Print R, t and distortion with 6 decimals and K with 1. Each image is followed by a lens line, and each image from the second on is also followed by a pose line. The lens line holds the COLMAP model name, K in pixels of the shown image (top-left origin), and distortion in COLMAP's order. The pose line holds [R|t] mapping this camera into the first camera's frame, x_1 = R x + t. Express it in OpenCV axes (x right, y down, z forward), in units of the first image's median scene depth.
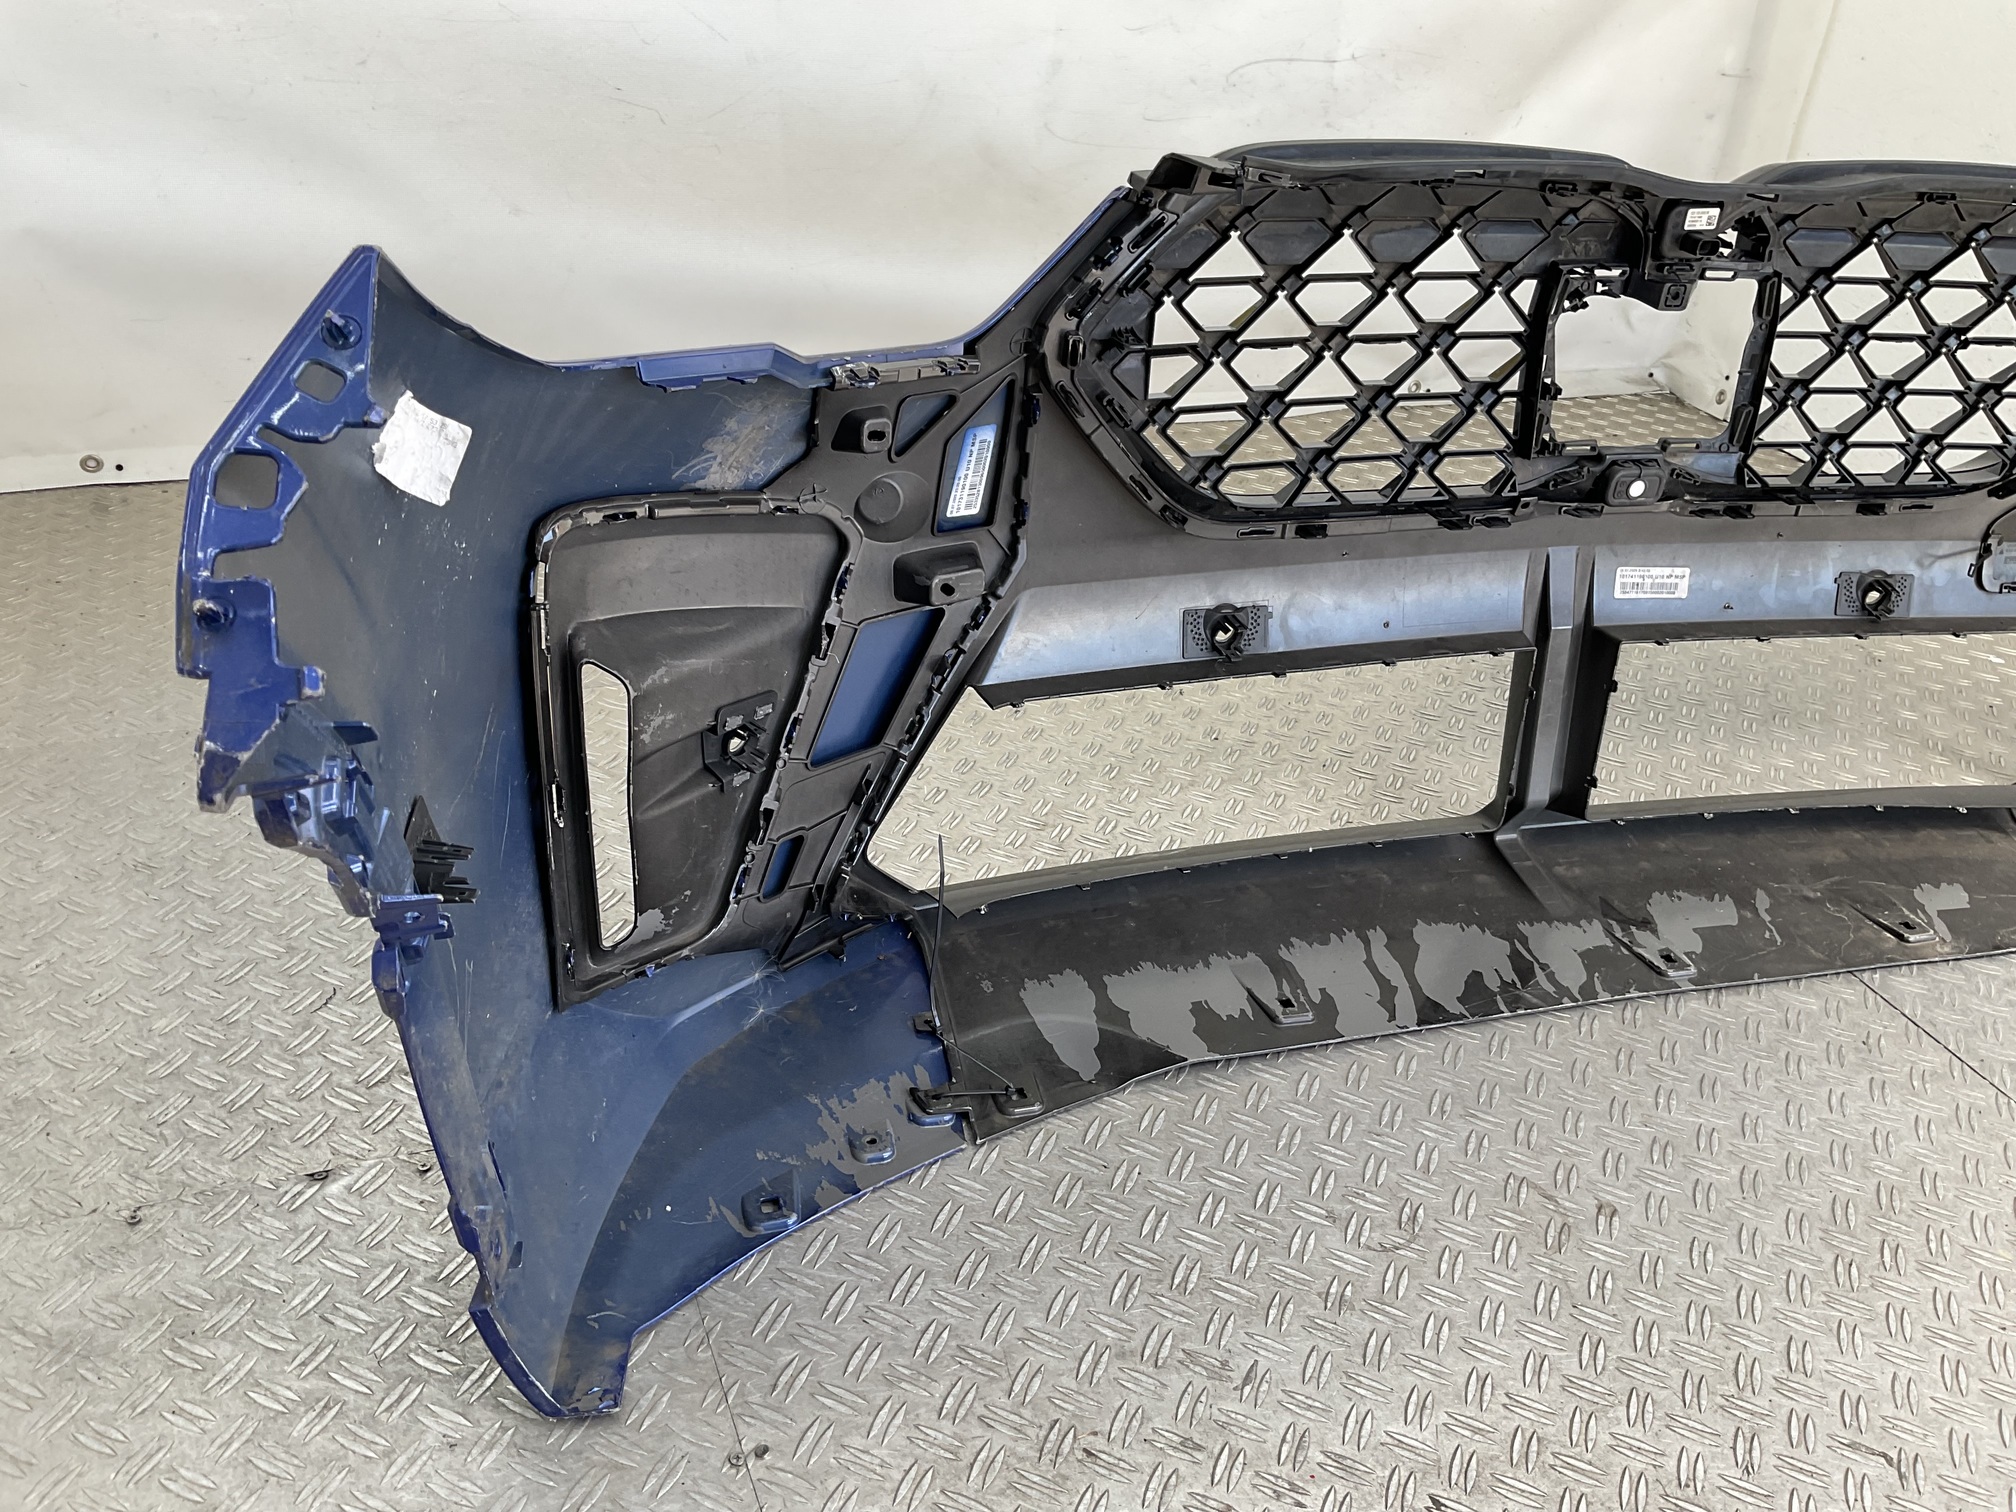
lens RADIAL K [[1670.9, 0, 991.2], [0, 1670.9, 754.0], [0, 0, 1]] dist [0.076148, -0.149819]
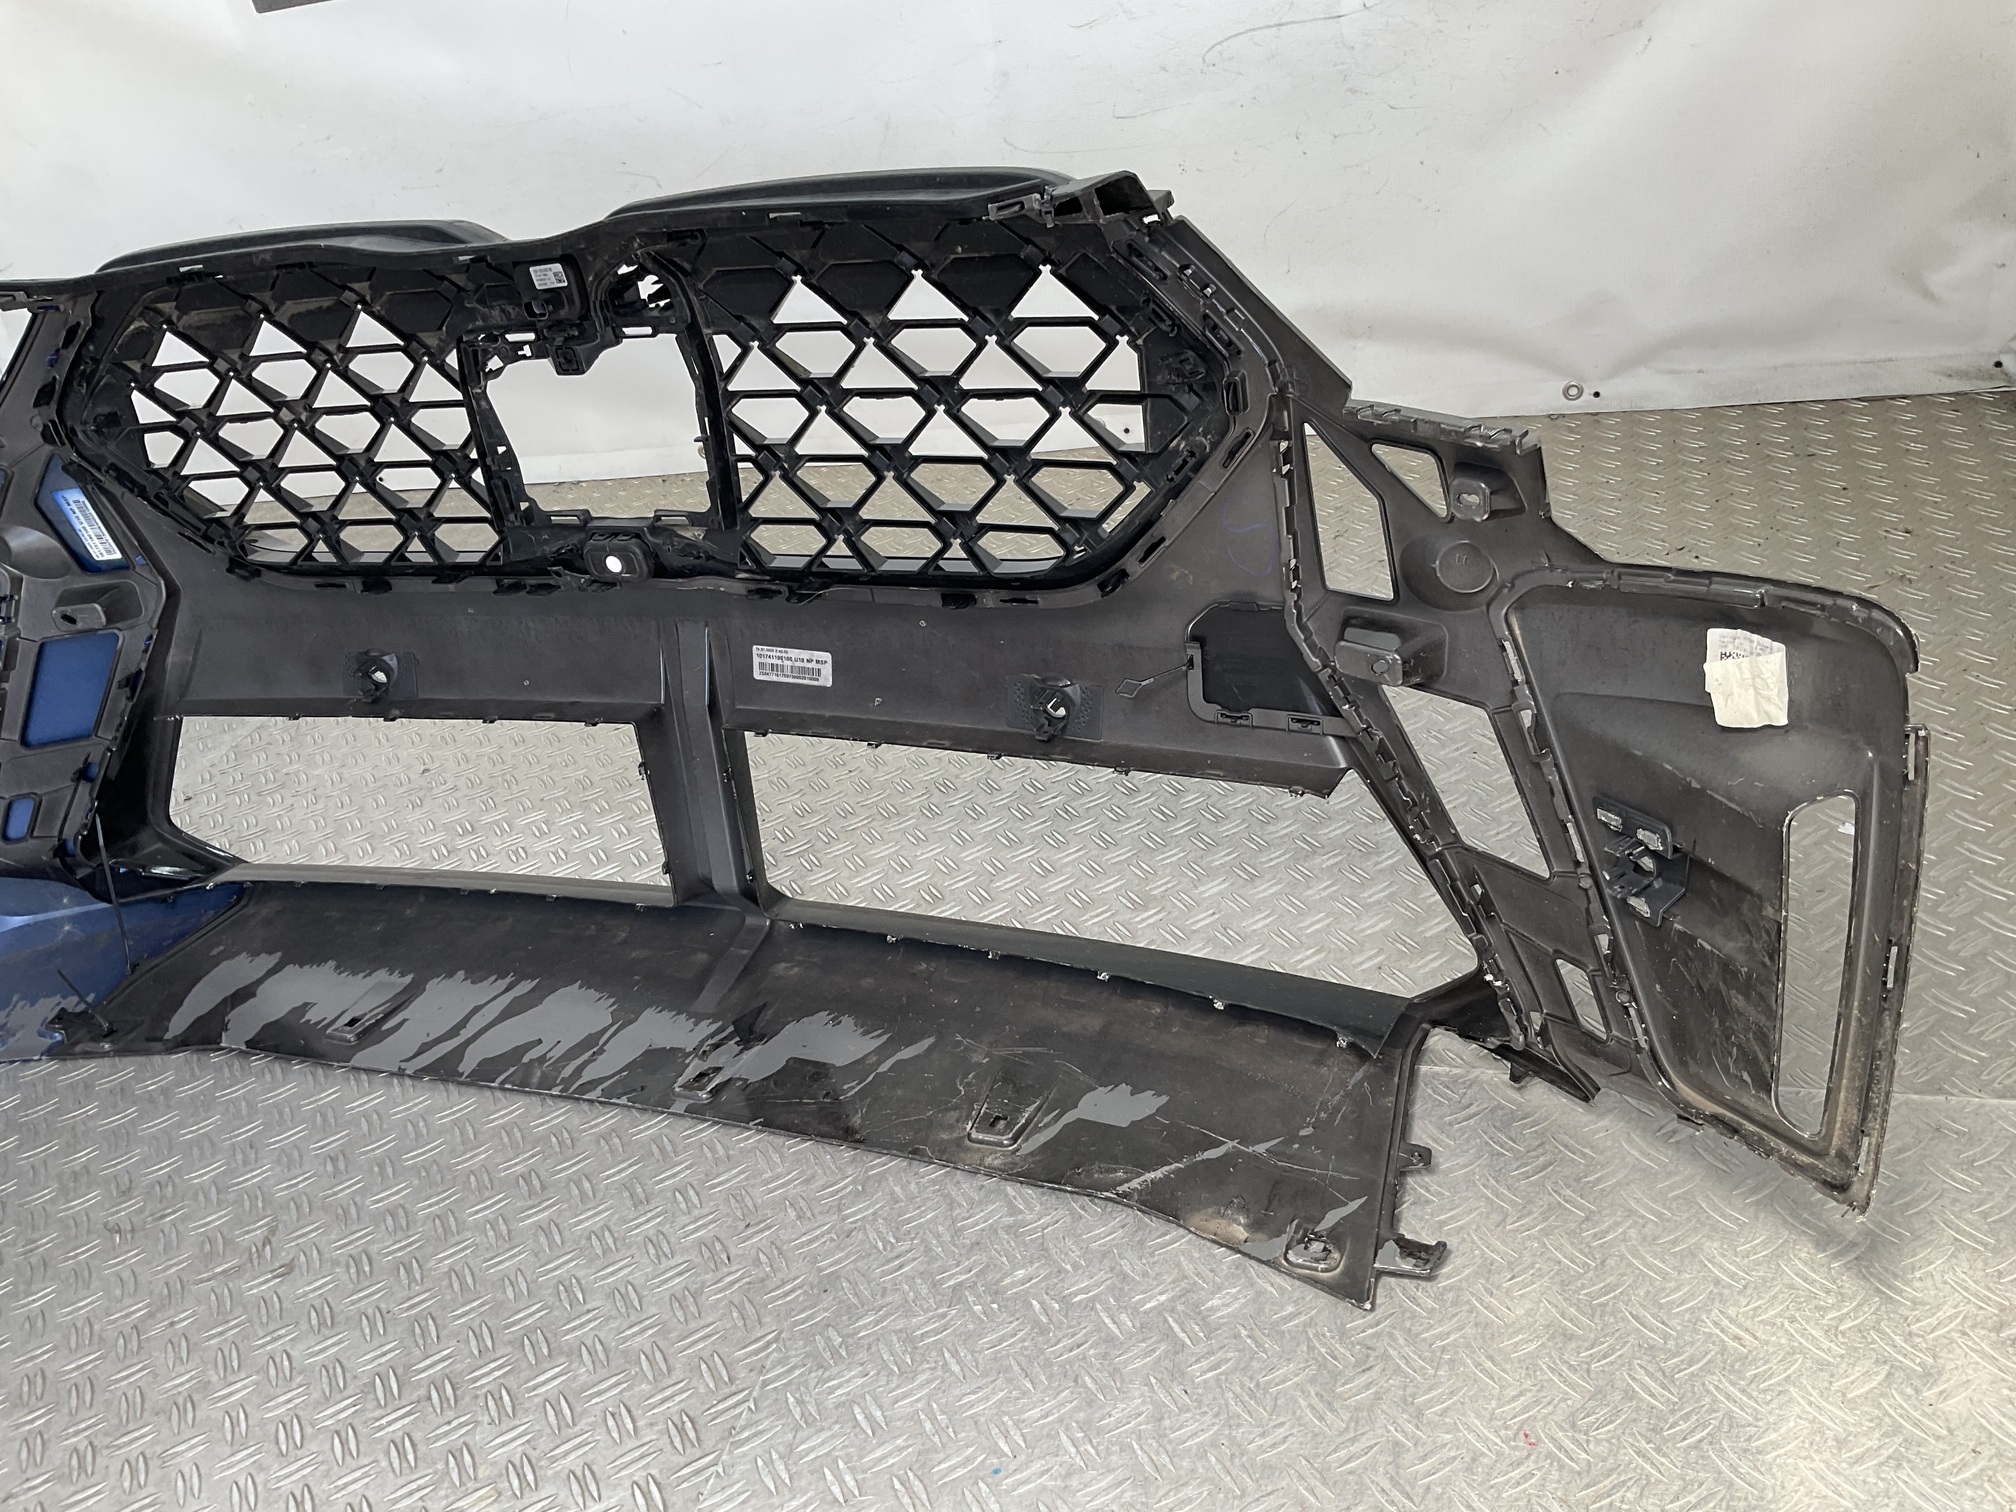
lens RADIAL K [[1670.9, 0, 974.9], [0, 1670.9, 748.4], [0, 0, 1]] dist [0.076148, -0.149819]
pose [[0.741173, 0.122967, -0.659956, 1.056967], [-0.110427, 0.992021, 0.060823, -0.123225], [0.662170, 0.027797, 0.748838, 0.405580]]
